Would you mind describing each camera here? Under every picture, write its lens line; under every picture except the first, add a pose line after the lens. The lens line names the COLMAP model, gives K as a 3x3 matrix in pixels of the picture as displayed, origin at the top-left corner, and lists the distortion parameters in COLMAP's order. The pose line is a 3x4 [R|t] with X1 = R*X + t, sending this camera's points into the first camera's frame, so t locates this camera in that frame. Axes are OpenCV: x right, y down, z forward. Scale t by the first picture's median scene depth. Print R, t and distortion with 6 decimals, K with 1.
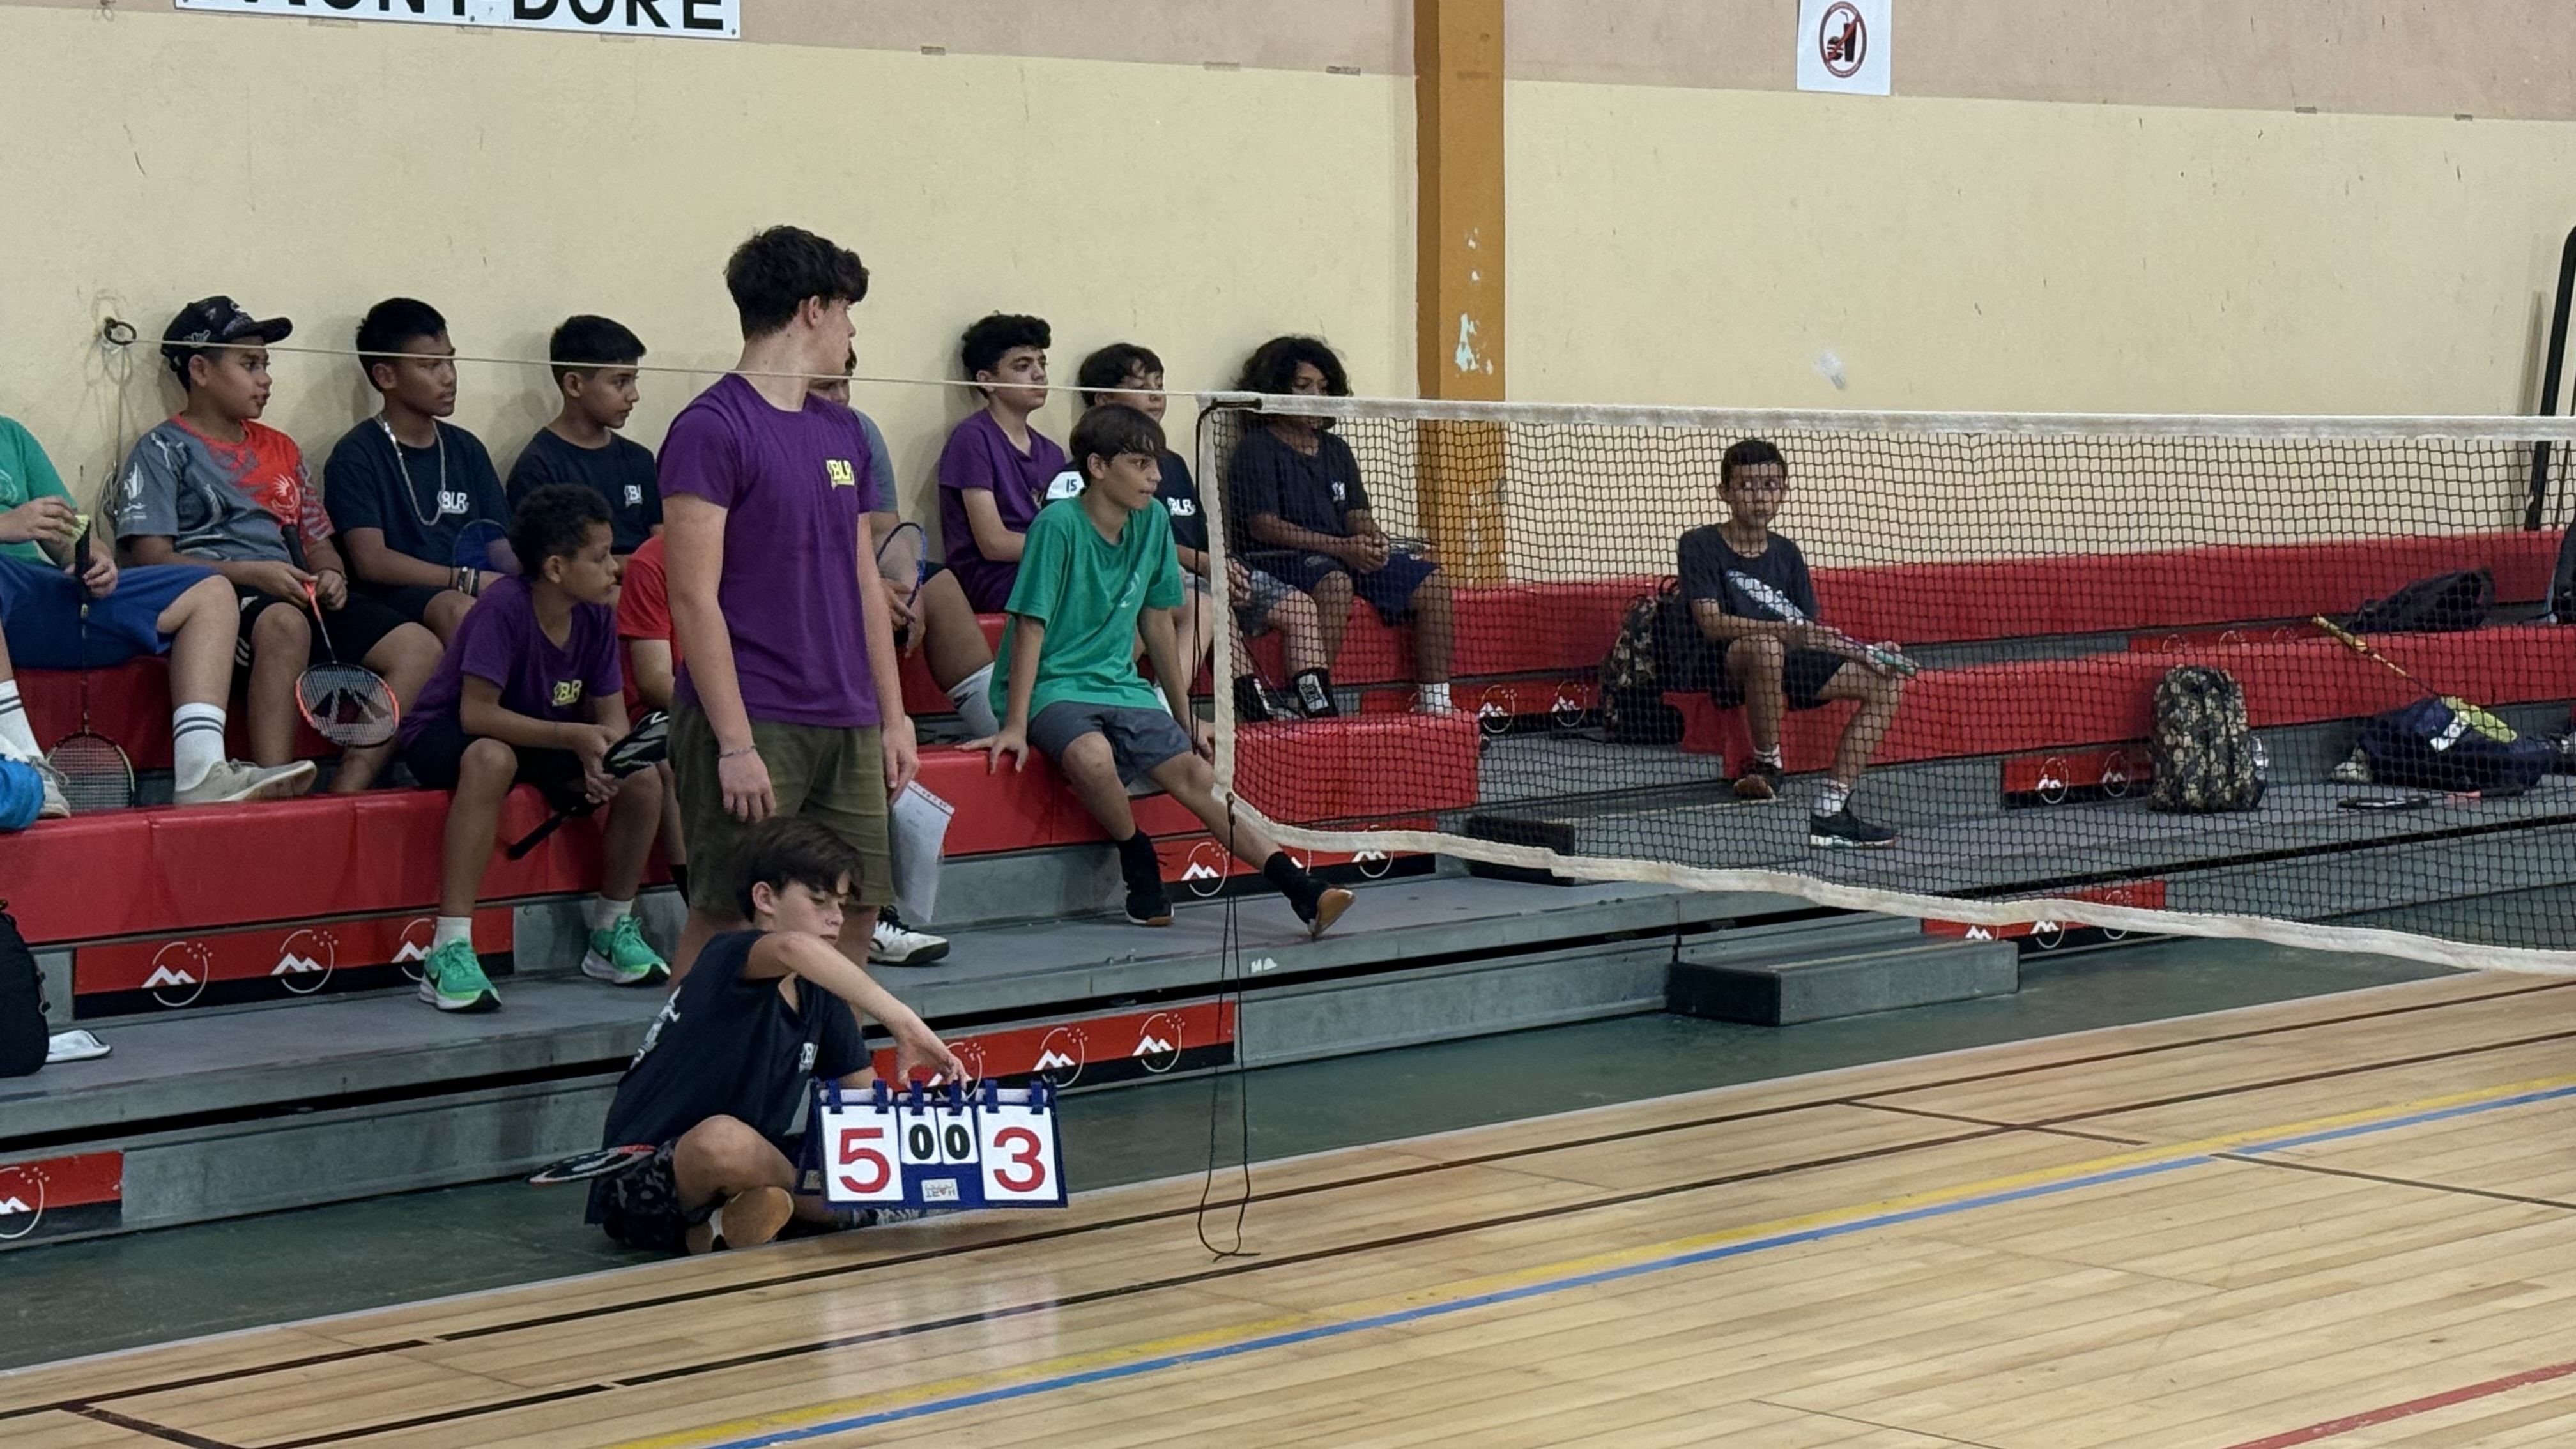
lens RADIAL K [[5078.3, 0, 1288.0], [0, 5078.3, 724.5], [0, 0, 1]] dist [0.041180, 1.330288]
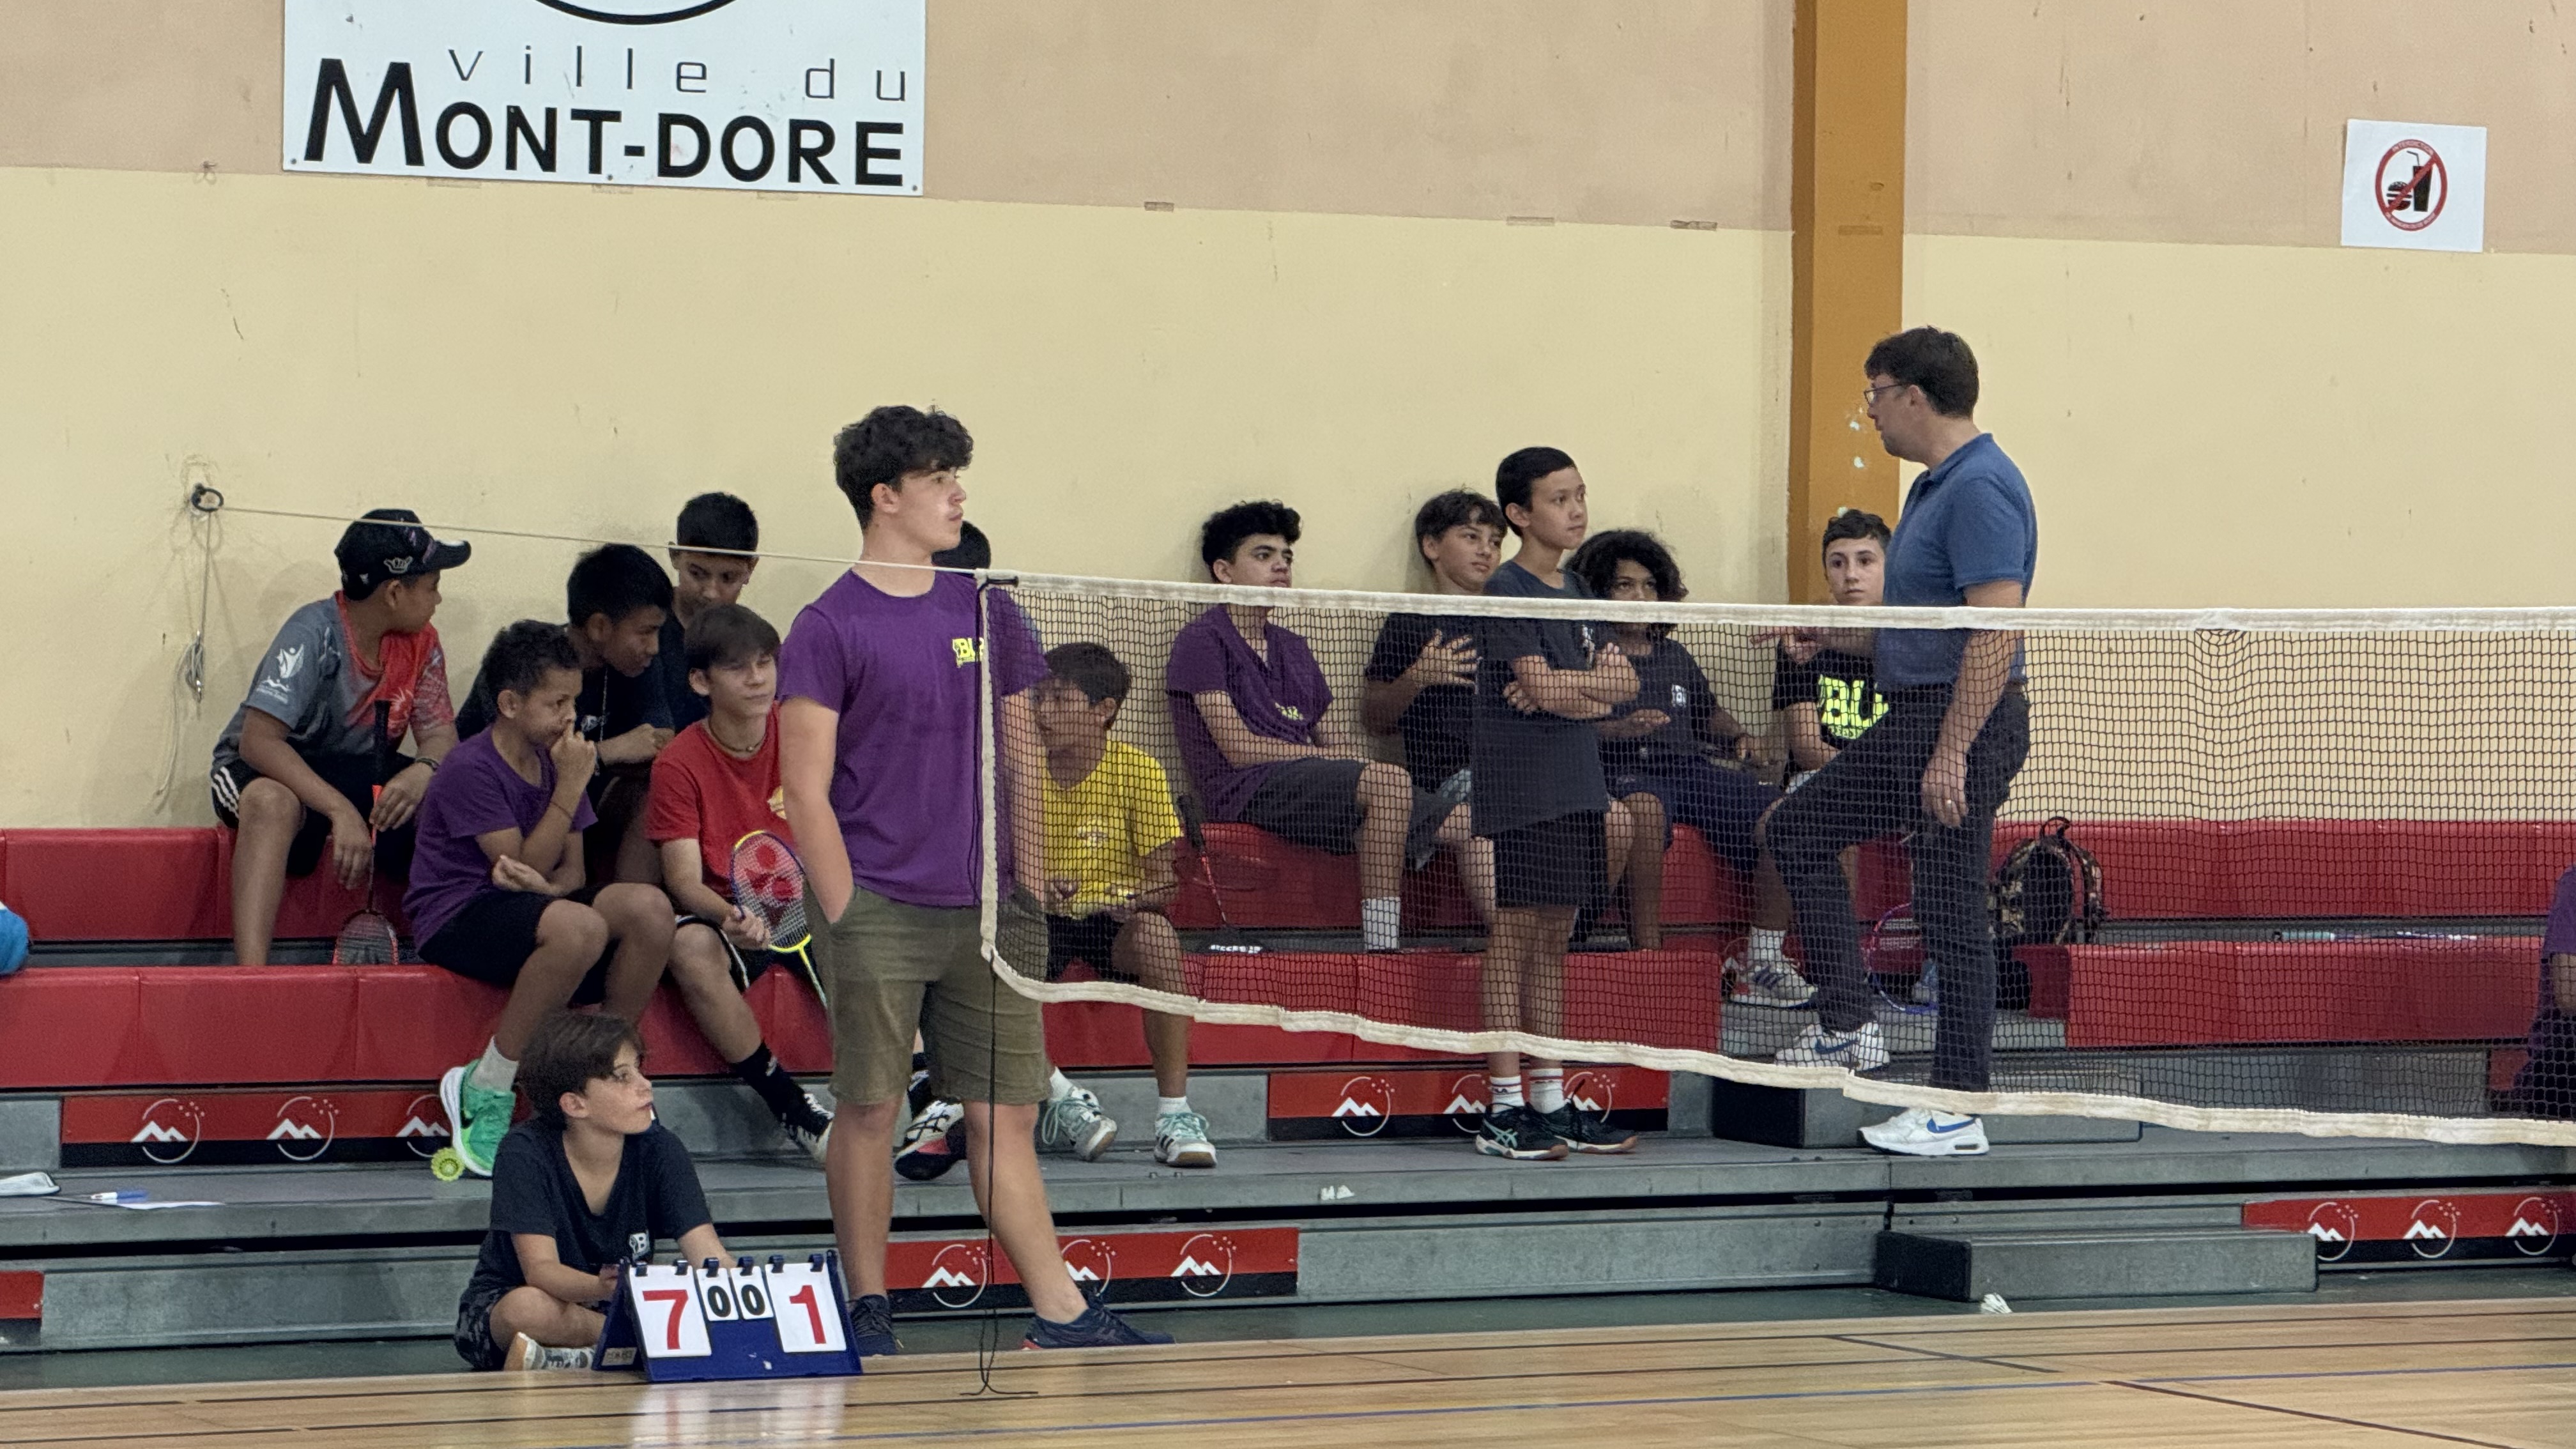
lens RADIAL K [[9294.8, 0, 1288.0], [0, 9294.8, 724.5], [0, 0, 1]] dist [0.256666, -2.899593]
pose [[0.967989, 0.024595, -0.249783, 0.381958], [-0.038562, 0.997945, -0.051178, 0.045660], [0.248011, 0.059172, 0.966948, -0.615947]]
